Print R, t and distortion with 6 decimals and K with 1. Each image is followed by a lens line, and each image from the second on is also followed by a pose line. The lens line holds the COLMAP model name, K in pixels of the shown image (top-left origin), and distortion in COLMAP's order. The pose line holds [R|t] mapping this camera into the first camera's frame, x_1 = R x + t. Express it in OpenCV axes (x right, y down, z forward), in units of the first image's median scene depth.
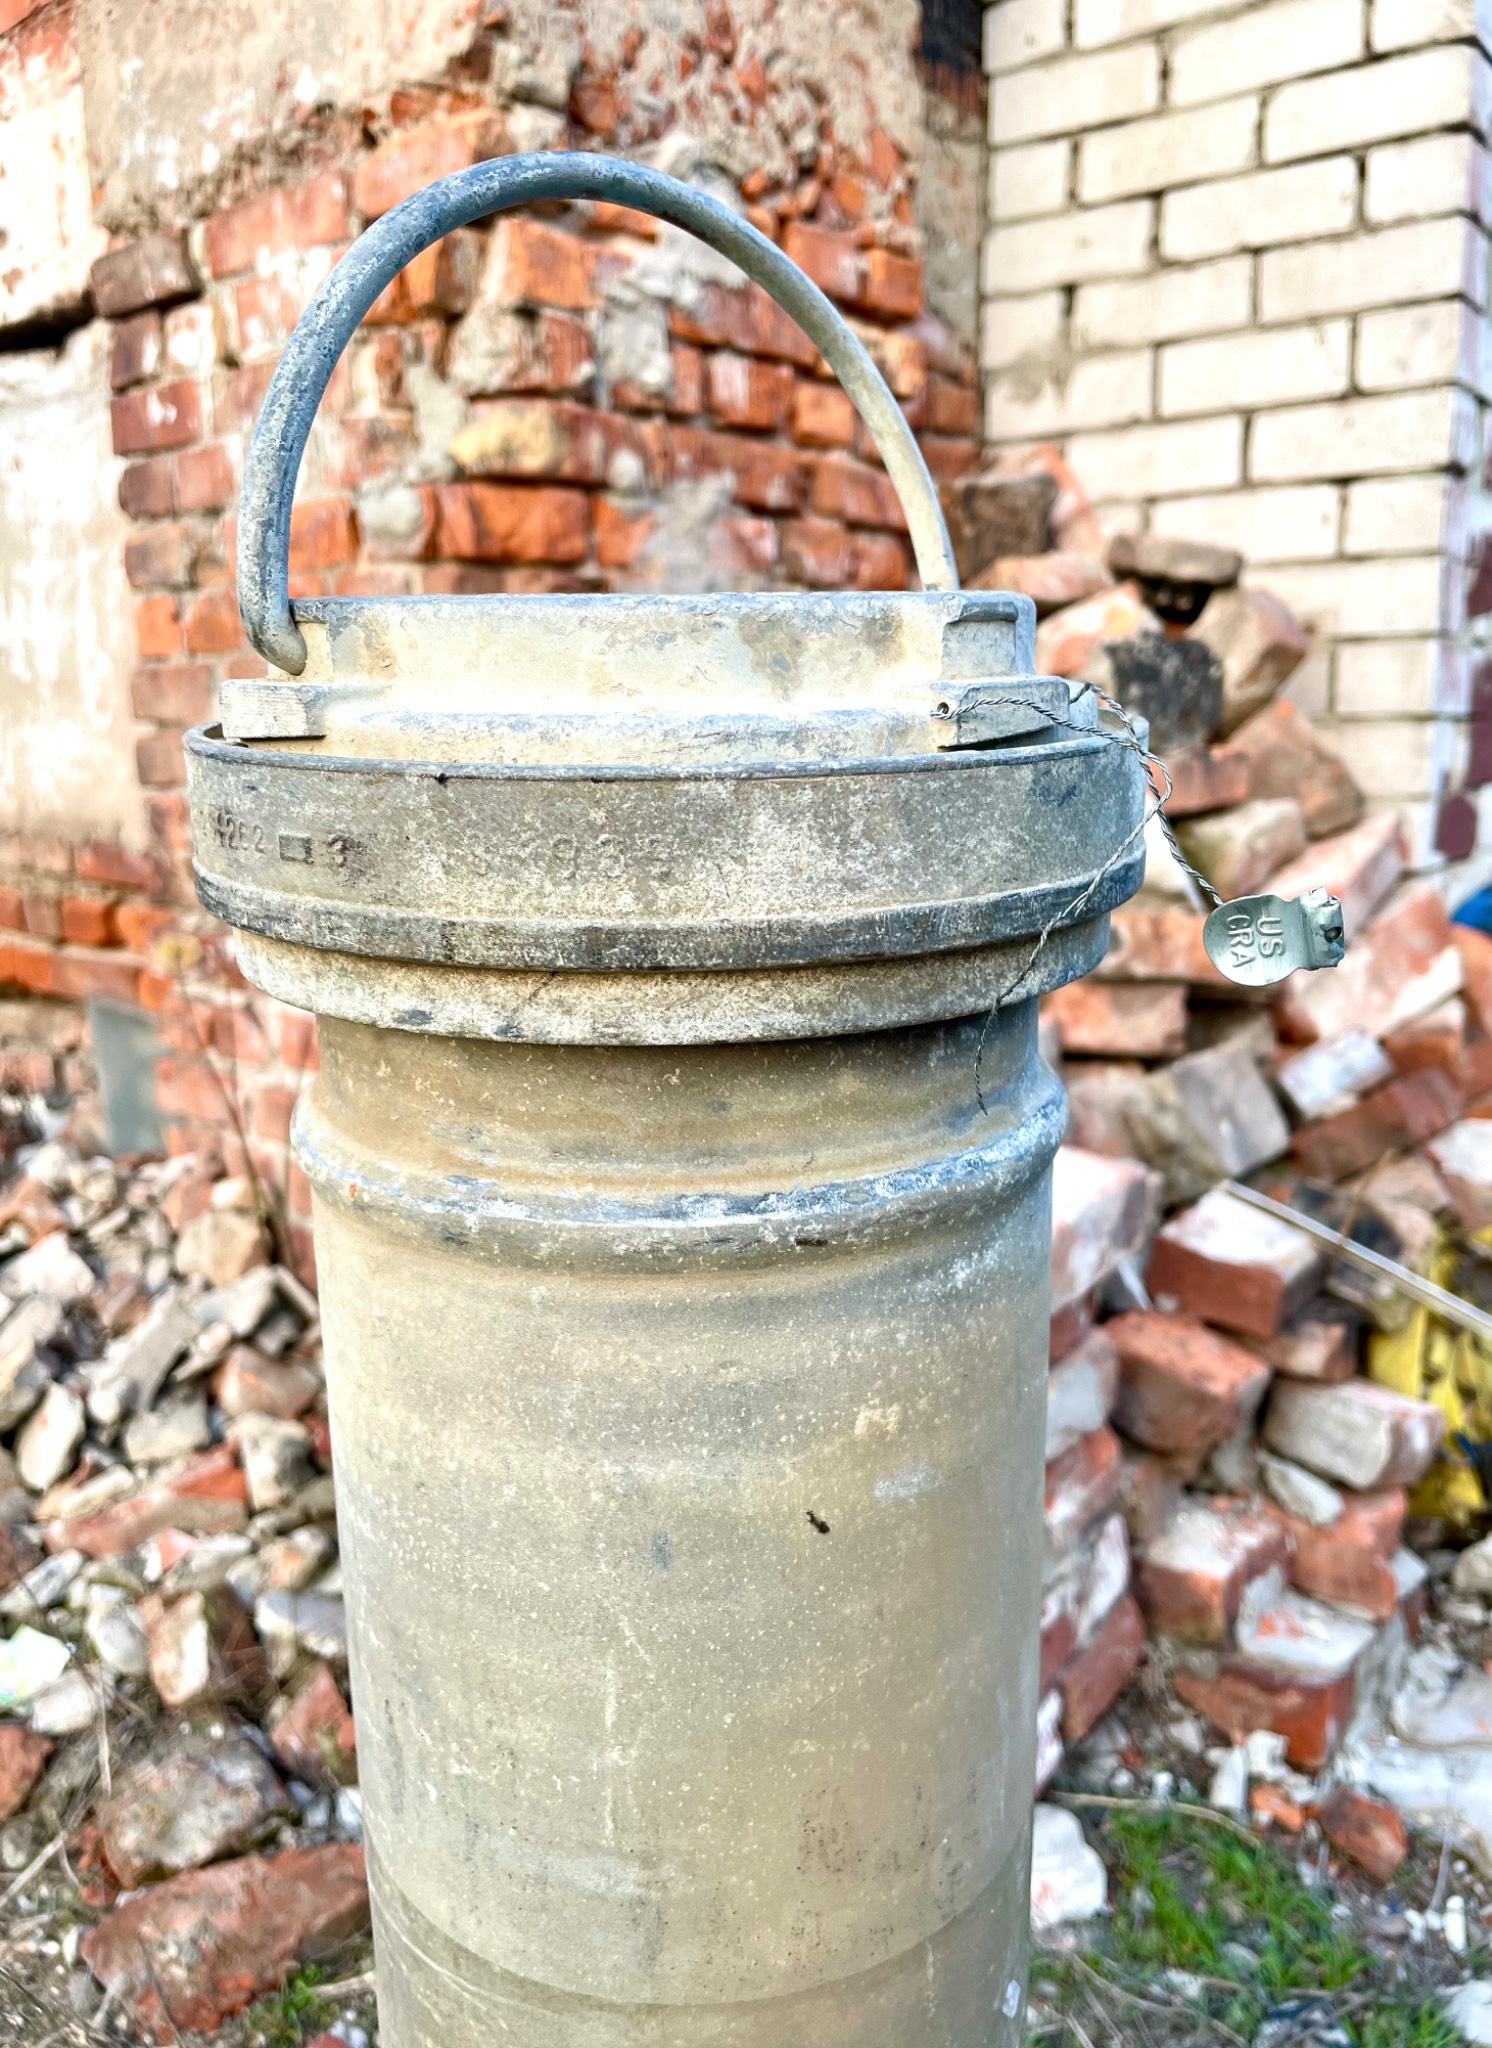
lens RADIAL K [[1607.6, 0, 778.2], [0, 1607.6, 1017.2], [0, 0, 1]] dist [0.025221, -0.031511]
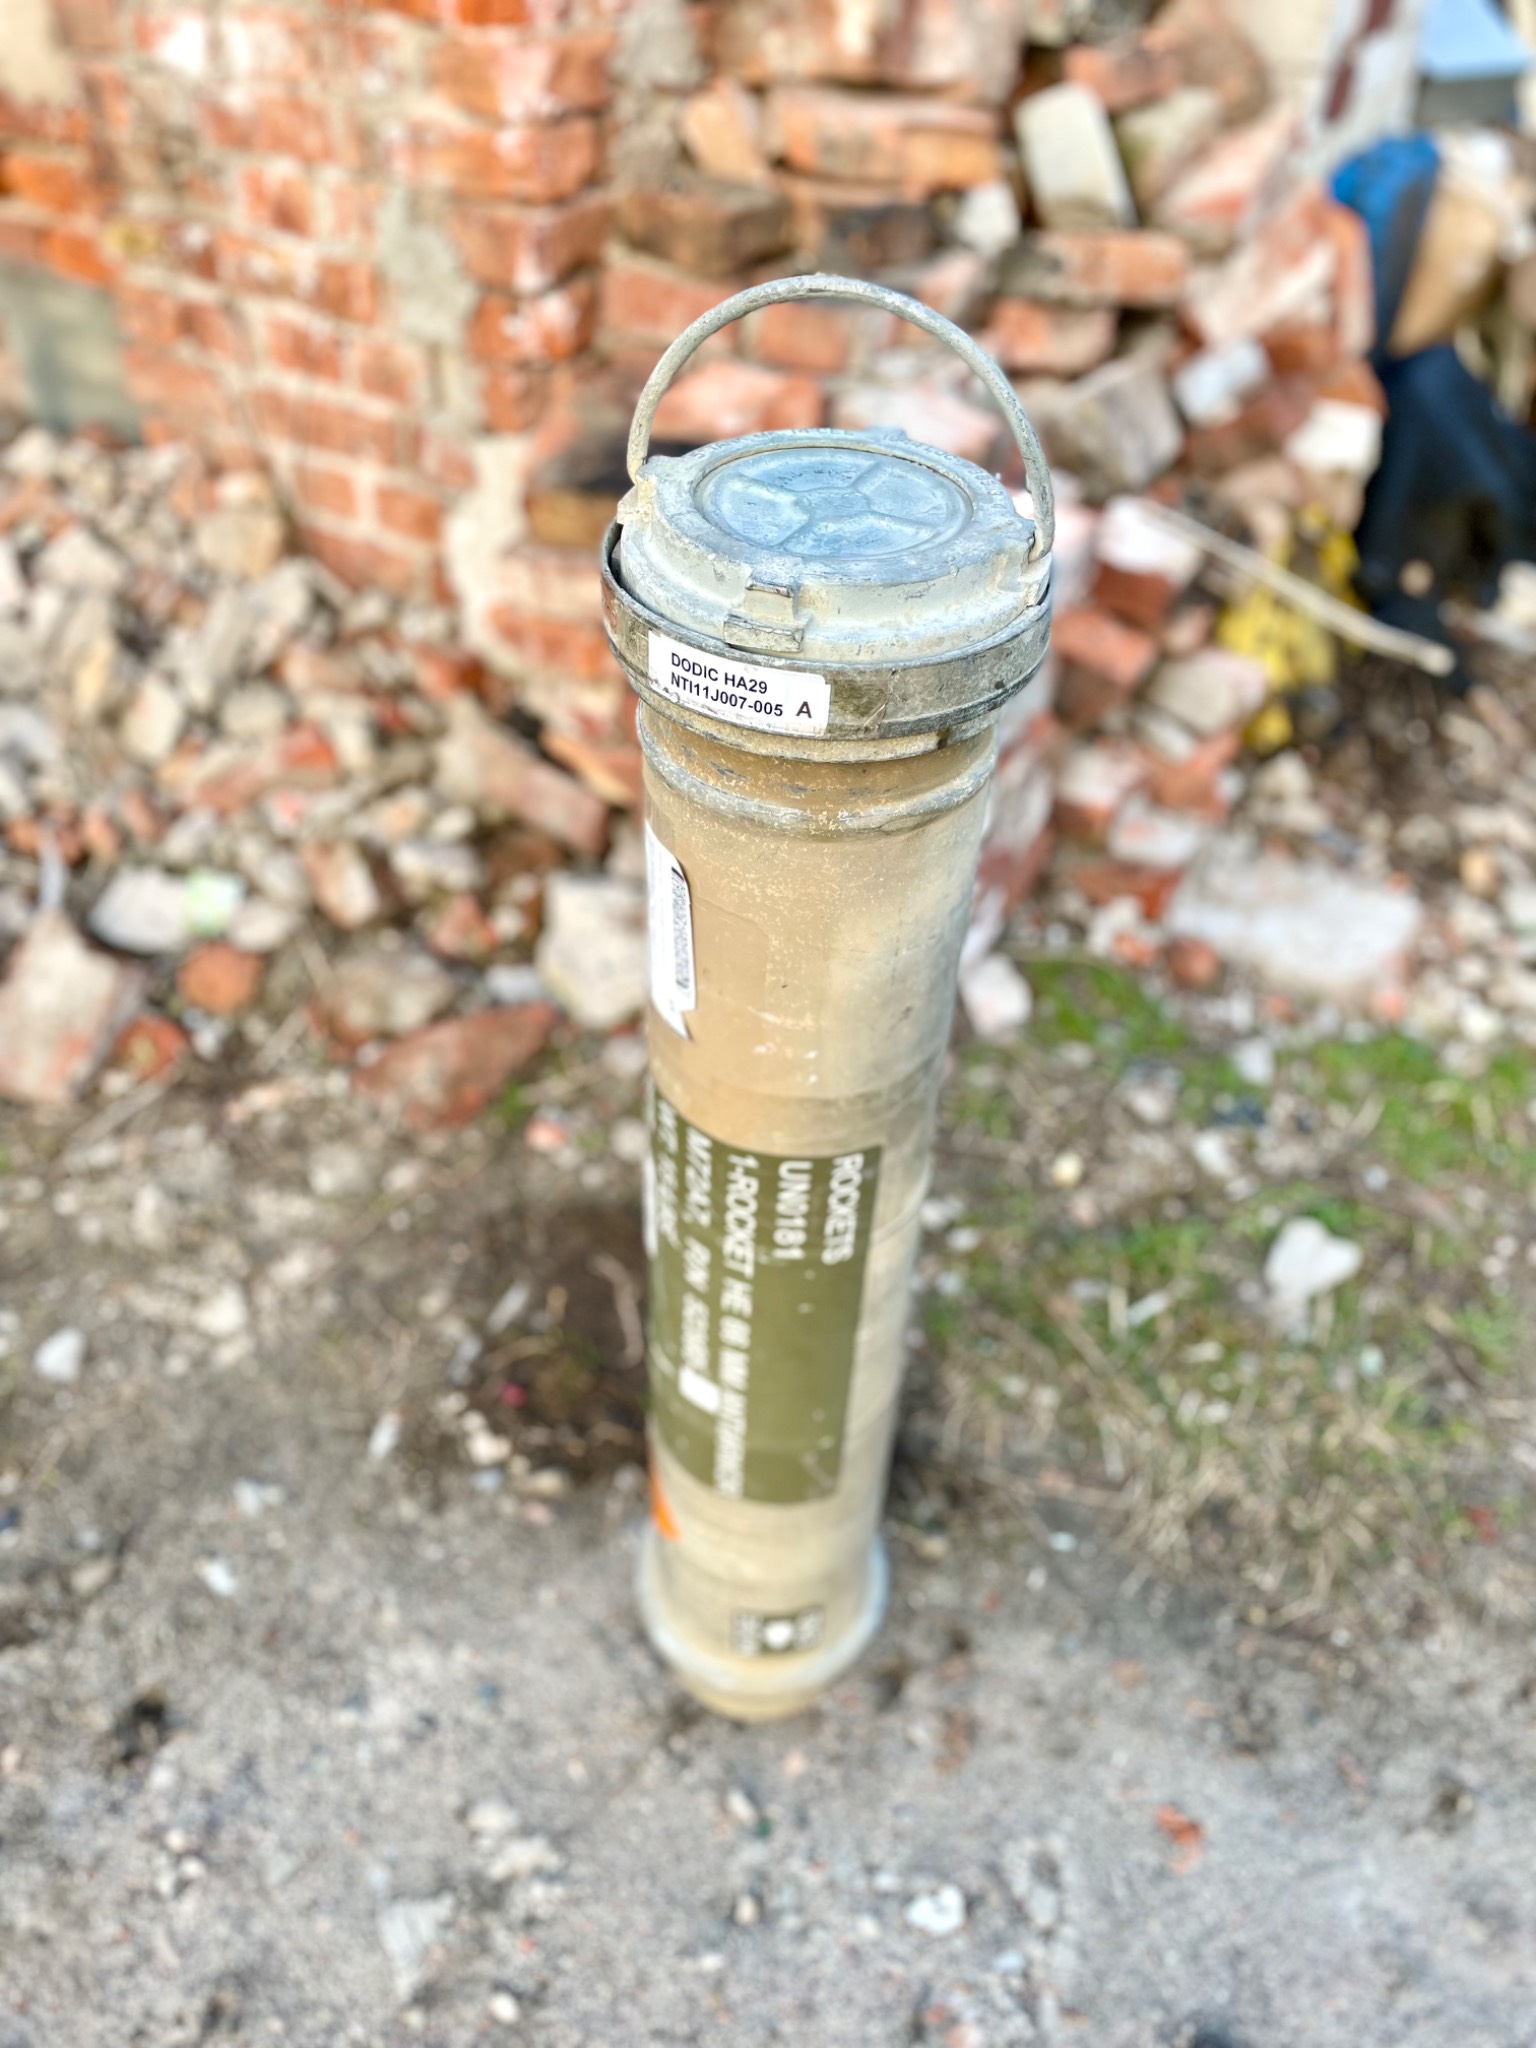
lens RADIAL K [[1566.1, 0, 782.8], [0, 1566.1, 1020.5], [0, 0, 1]] dist [0.071862, -0.103515]
pose [[0.988383, -0.065870, 0.136969, -0.164650], [-0.011120, 0.867448, 0.497403, -0.133466], [-0.151577, -0.493148, 0.856638, -0.181613]]
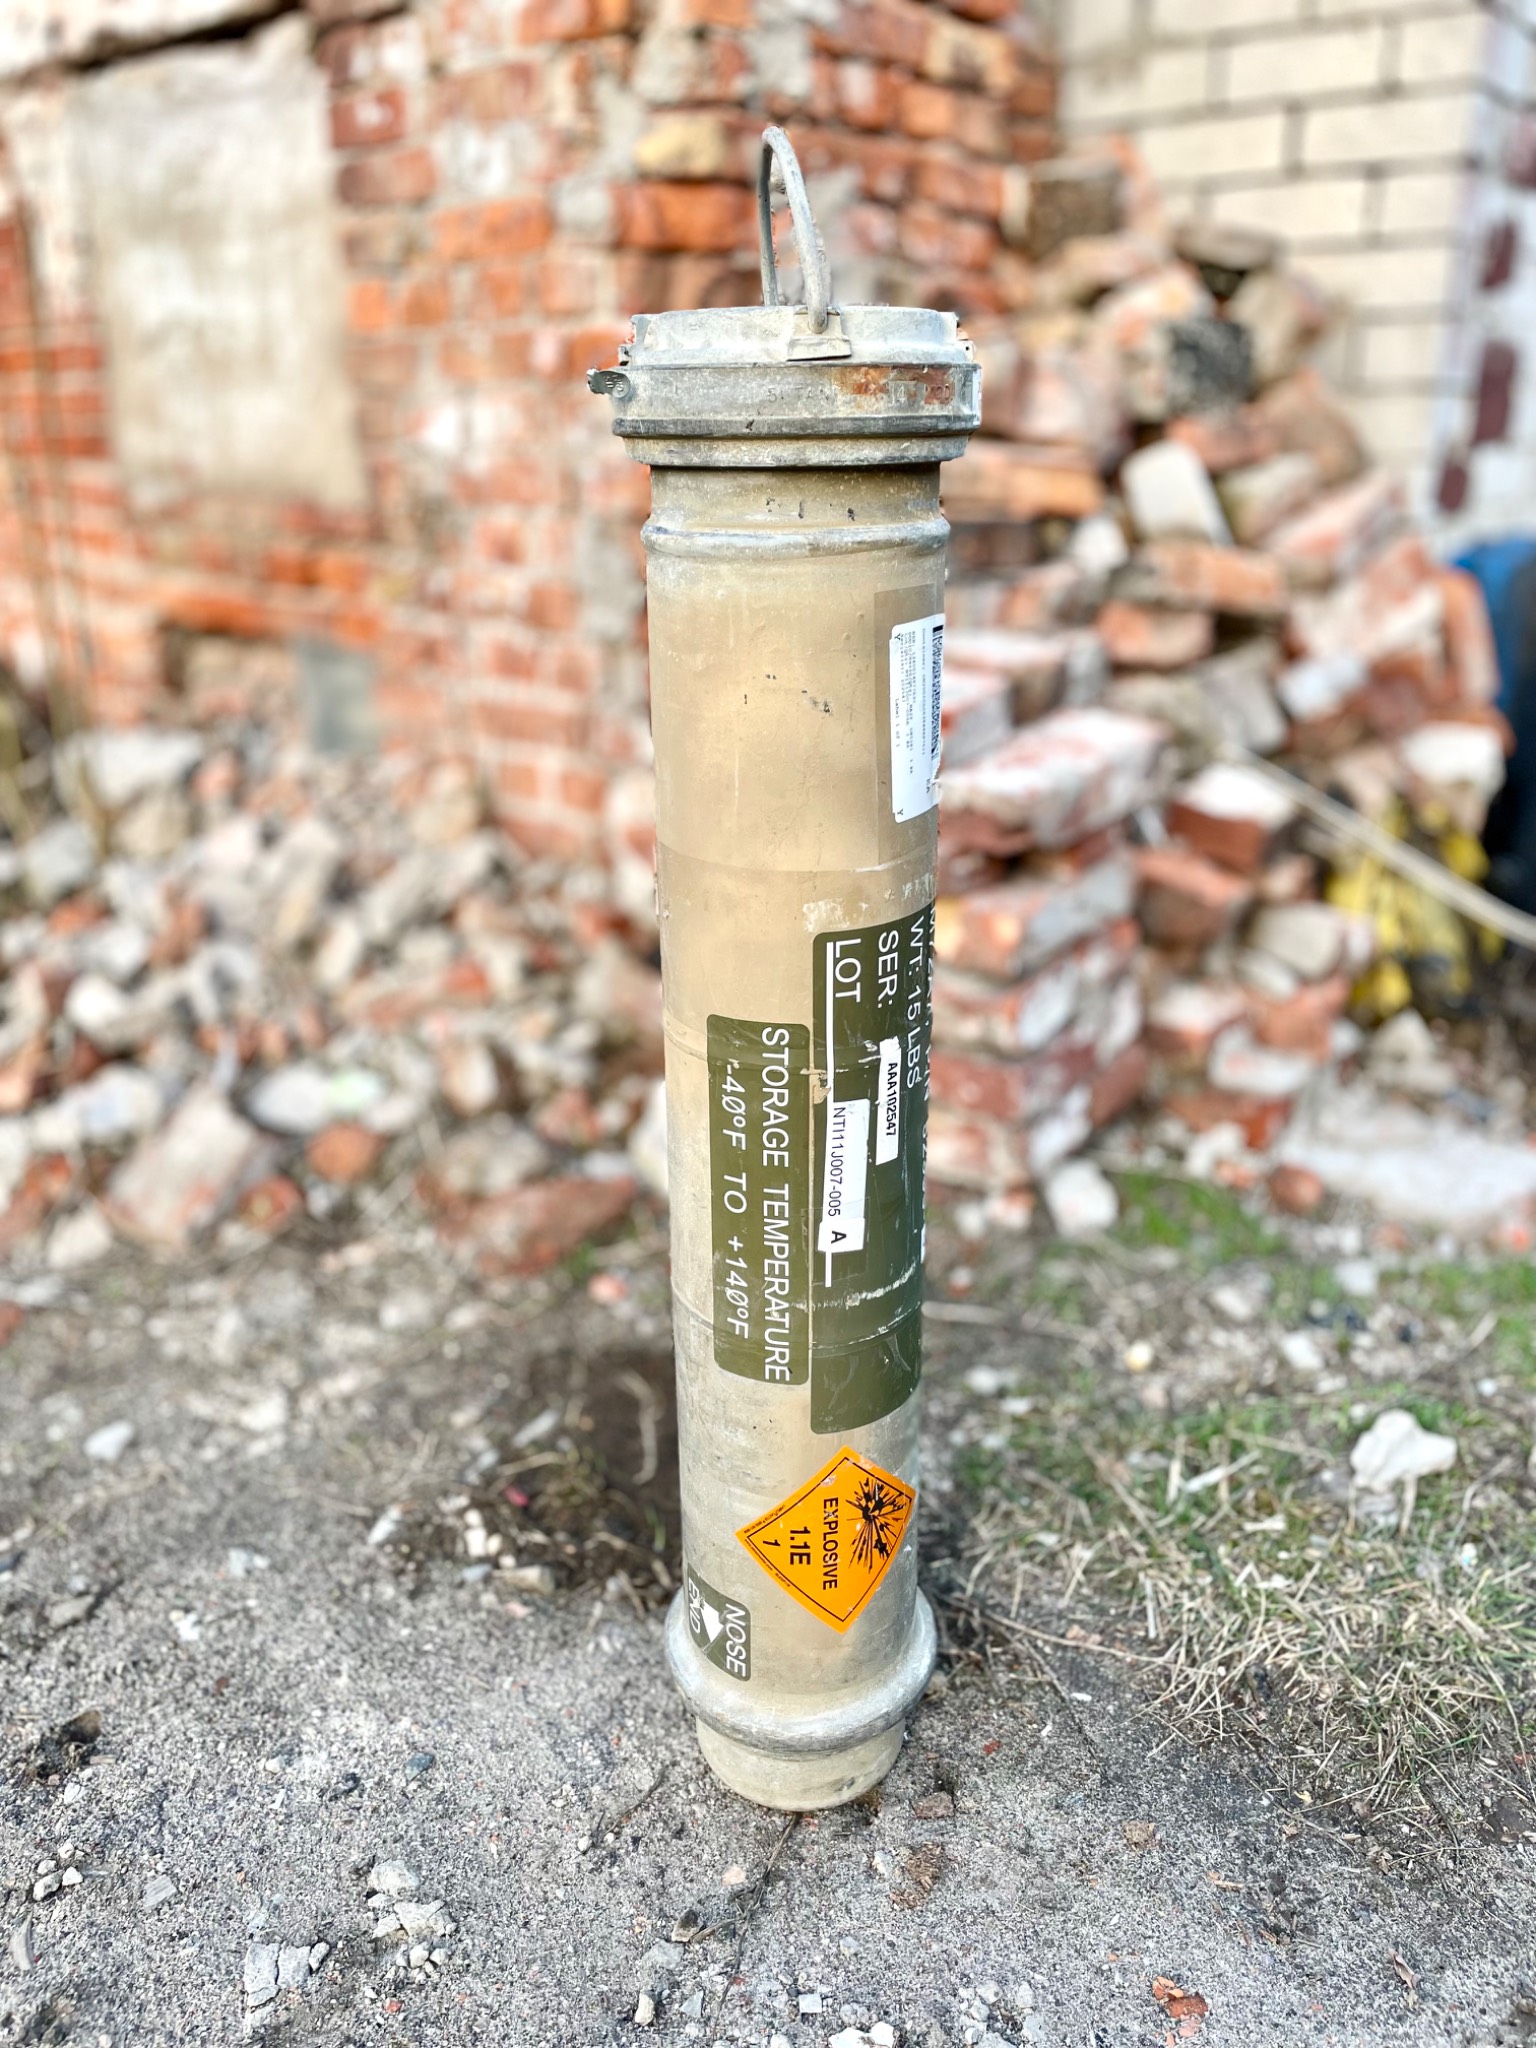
lens RADIAL K [[1566.1, 0, 776.9], [0, 1566.1, 1011.4], [0, 0, 1]] dist [0.071862, -0.103515]
pose [[0.999662, 0.011040, -0.023521, -0.054393], [-0.006508, 0.982773, 0.184704, 0.063686], [0.025155, -0.184488, 0.982513, -0.288914]]
